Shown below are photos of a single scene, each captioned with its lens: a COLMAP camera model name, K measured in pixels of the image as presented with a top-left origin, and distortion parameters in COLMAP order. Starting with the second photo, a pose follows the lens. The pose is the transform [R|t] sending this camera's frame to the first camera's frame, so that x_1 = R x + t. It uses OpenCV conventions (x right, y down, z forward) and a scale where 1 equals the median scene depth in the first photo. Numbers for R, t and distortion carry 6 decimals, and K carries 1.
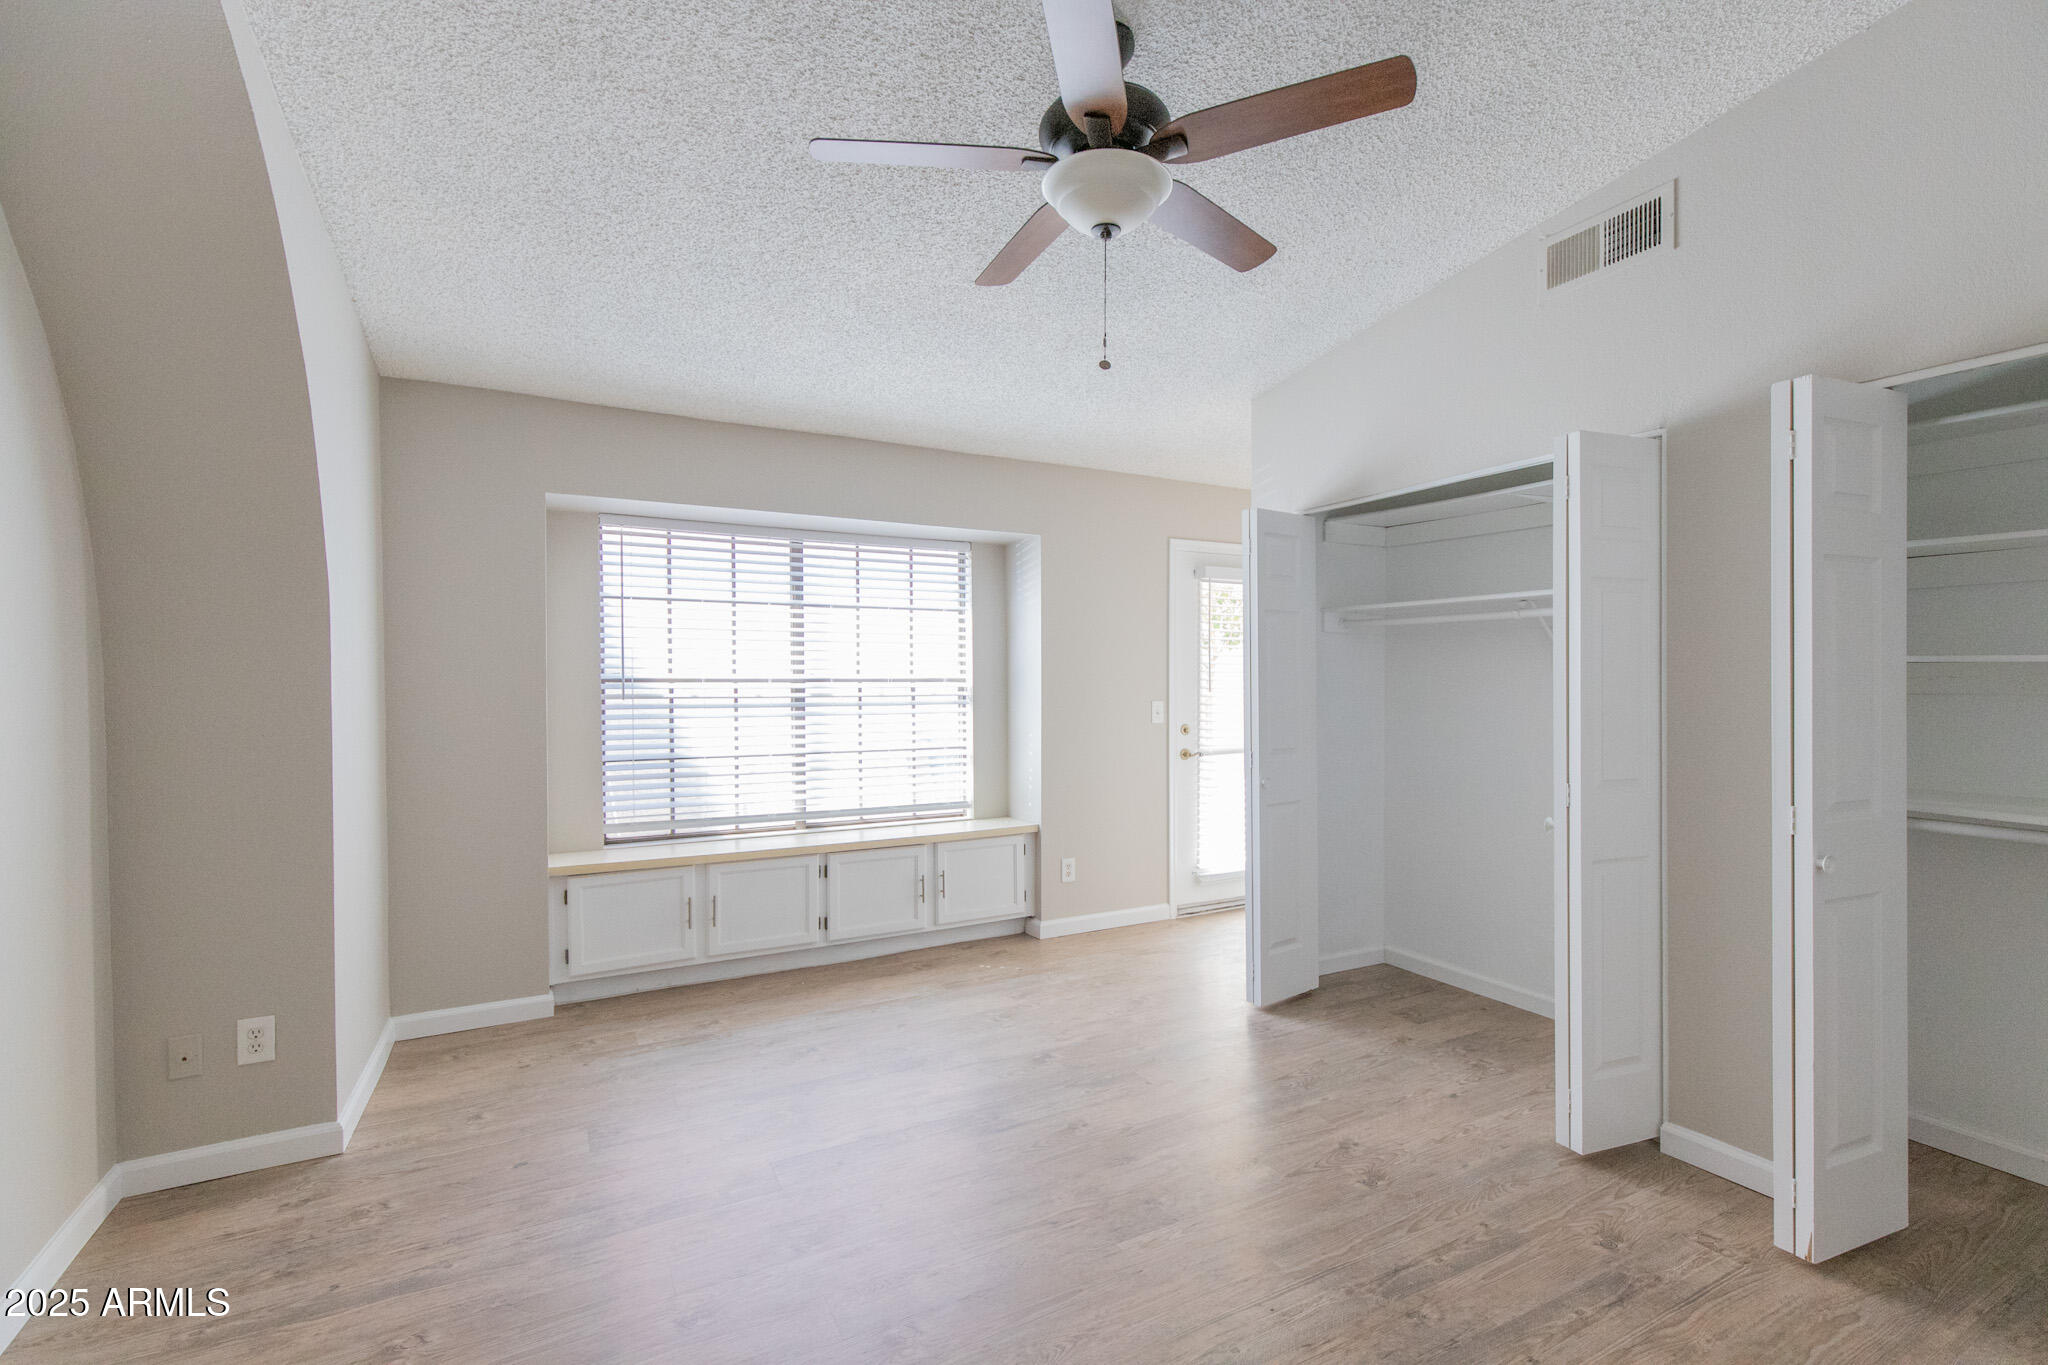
lens RADIAL K [[909.4, 0, 1025.2], [0, 909.4, 682.2], [0, 0, 1]] dist [0.010711, -0.000740]
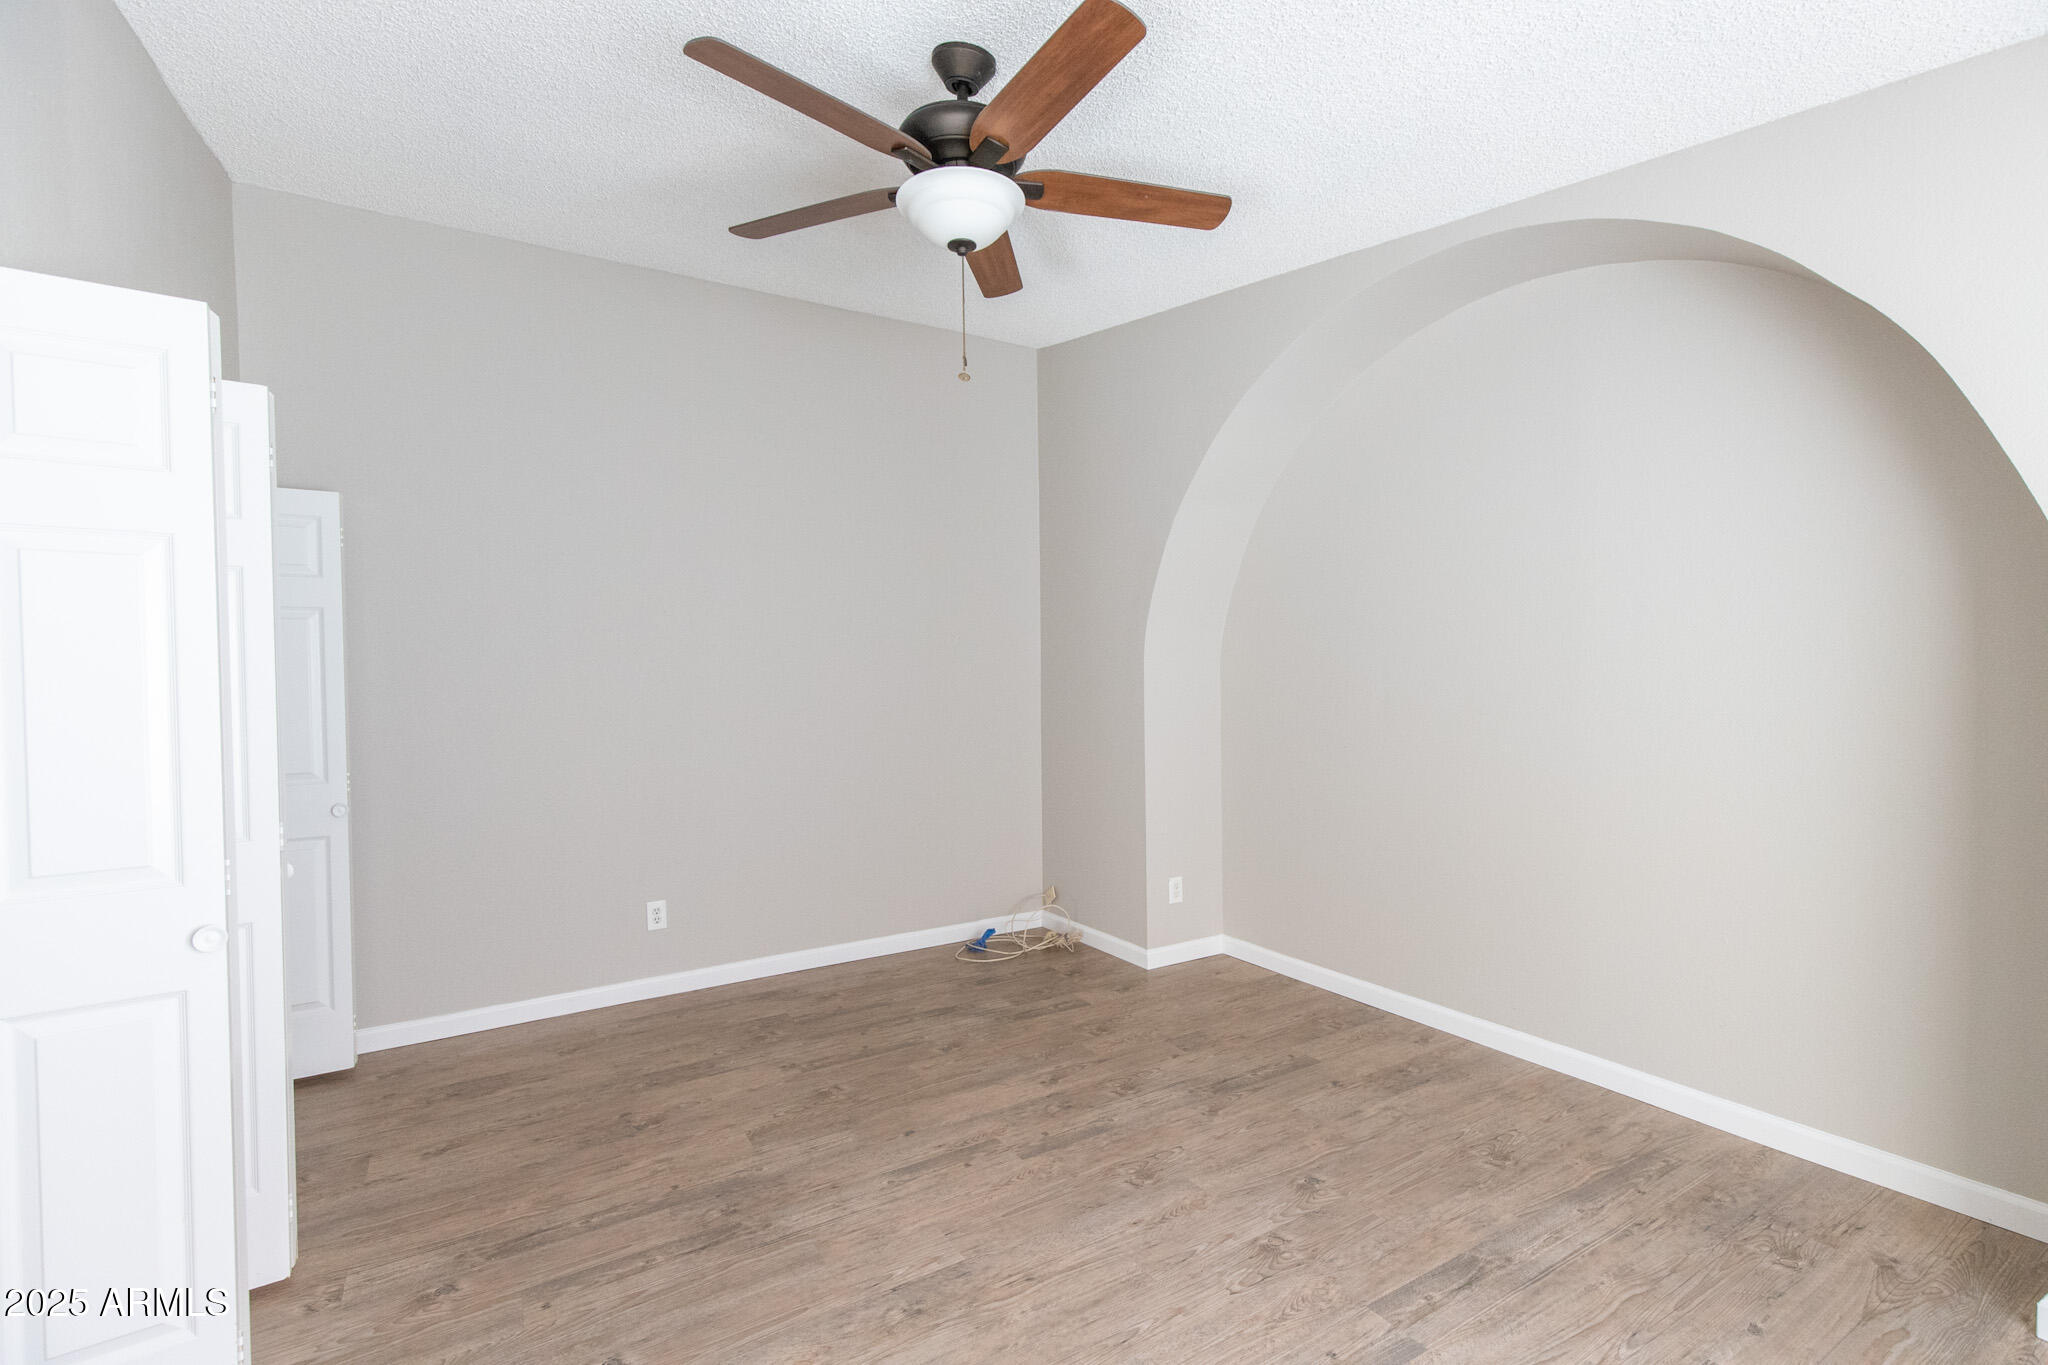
lens RADIAL K [[909.4, 0, 1027.3], [0, 909.4, 686.3], [0, 0, 1]] dist [0.010711, -0.000740]
pose [[-0.998053, 0.017279, -0.059934, 0.079055], [0.016337, 0.999736, 0.016165, -0.015916], [0.060198, 0.015154, -0.998071, 1.918333]]
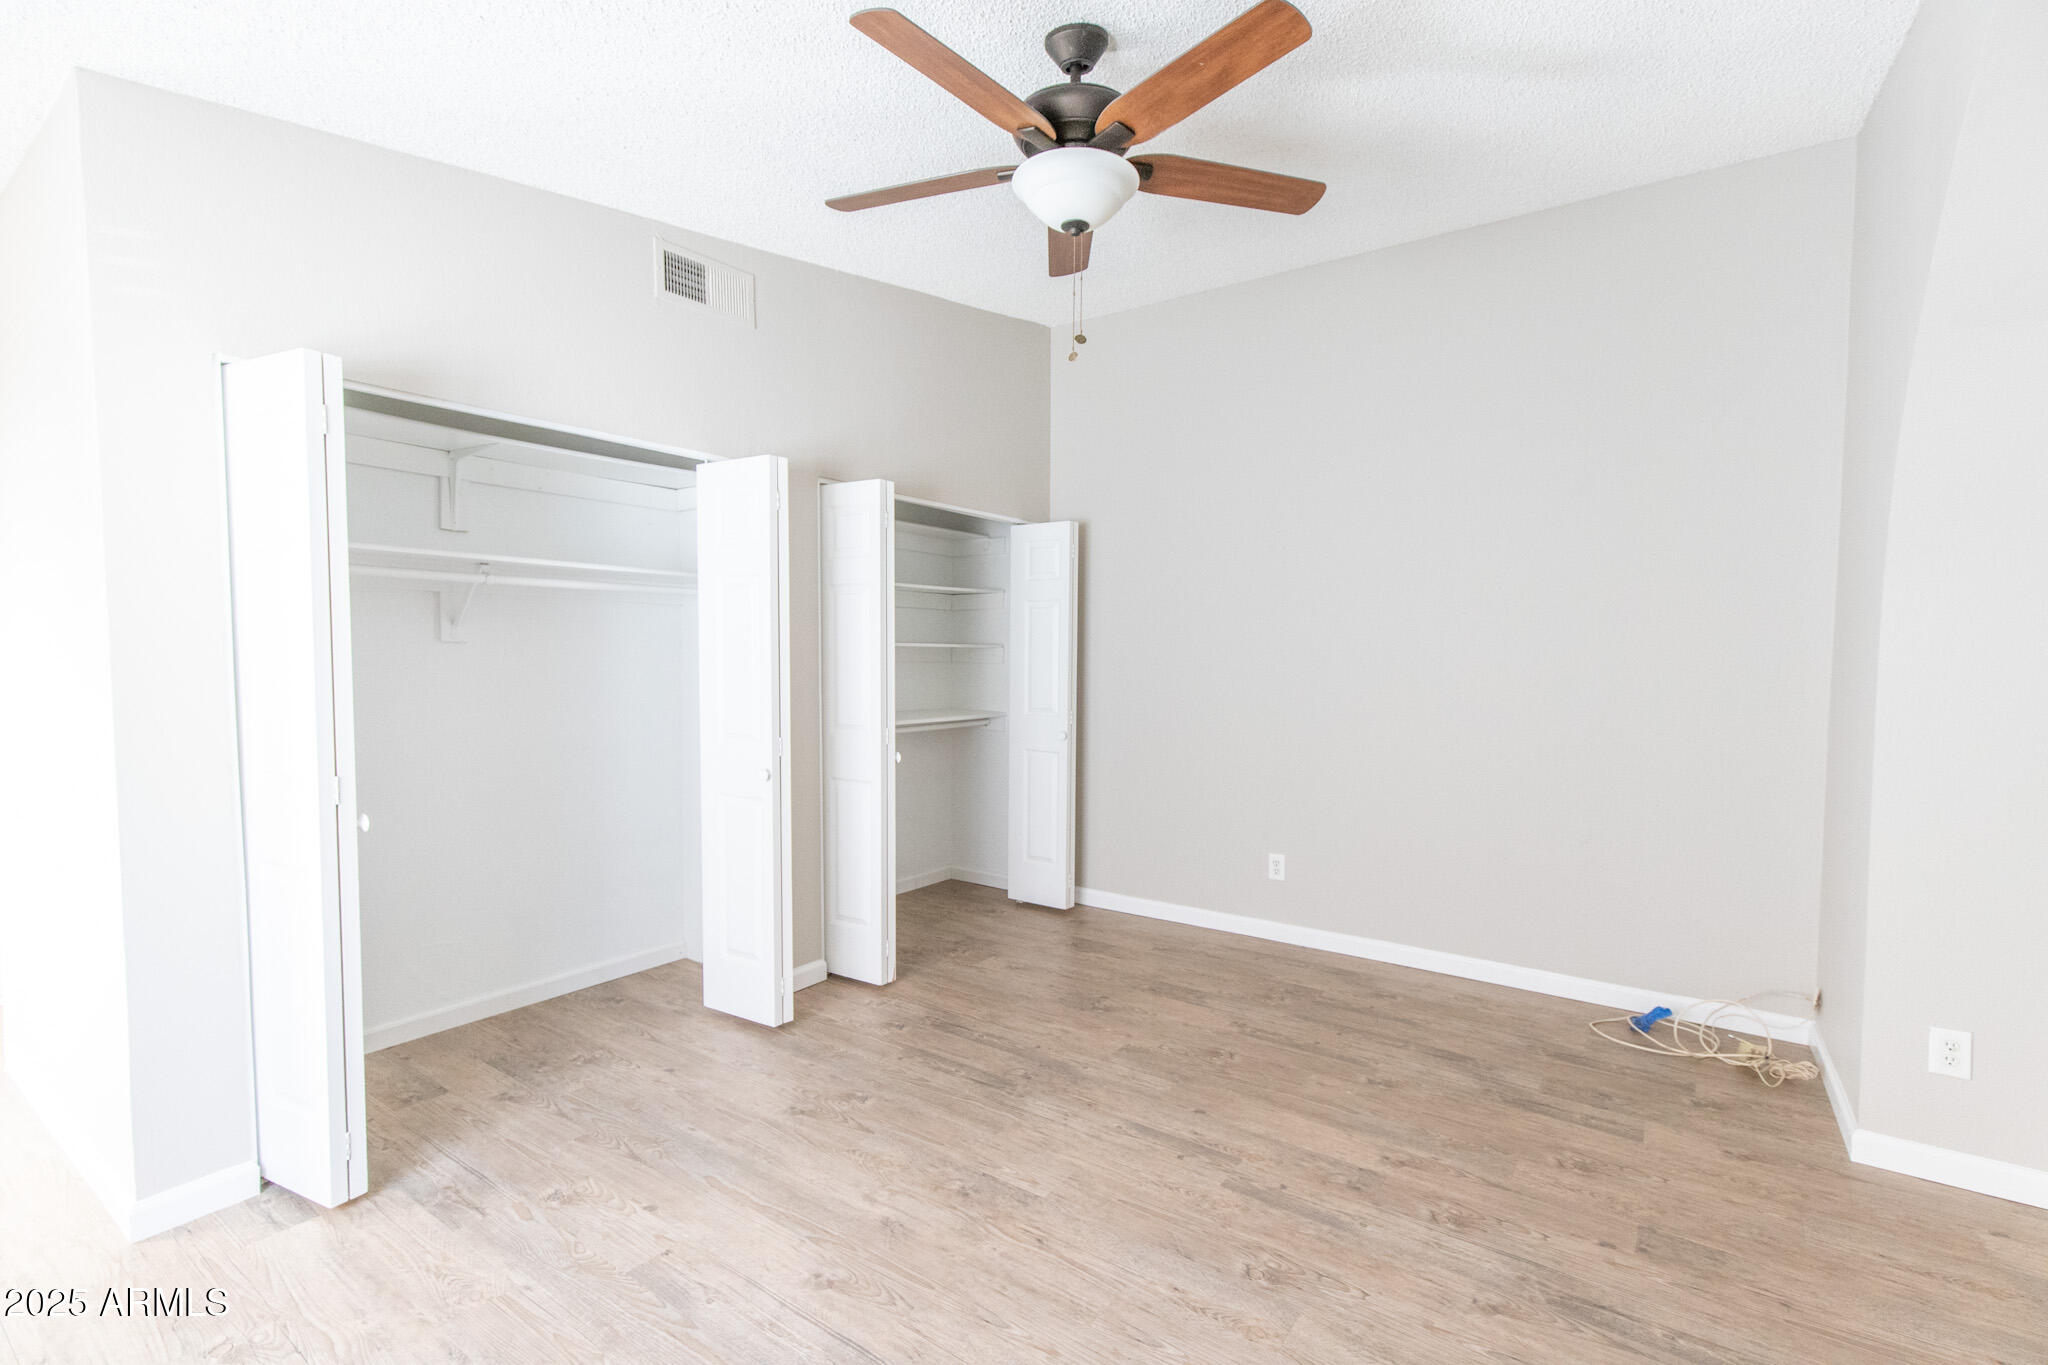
lens RADIAL K [[914.5, 0, 1065.6], [0, 914.5, 681.4], [0, 0, 1]] dist [0.001022, -0.001306]
pose [[-0.466463, -0.030343, 0.884020, -0.796428], [-0.004277, 0.999477, 0.032049, -0.009146], [-0.884530, 0.011169, -0.466349, 1.417048]]
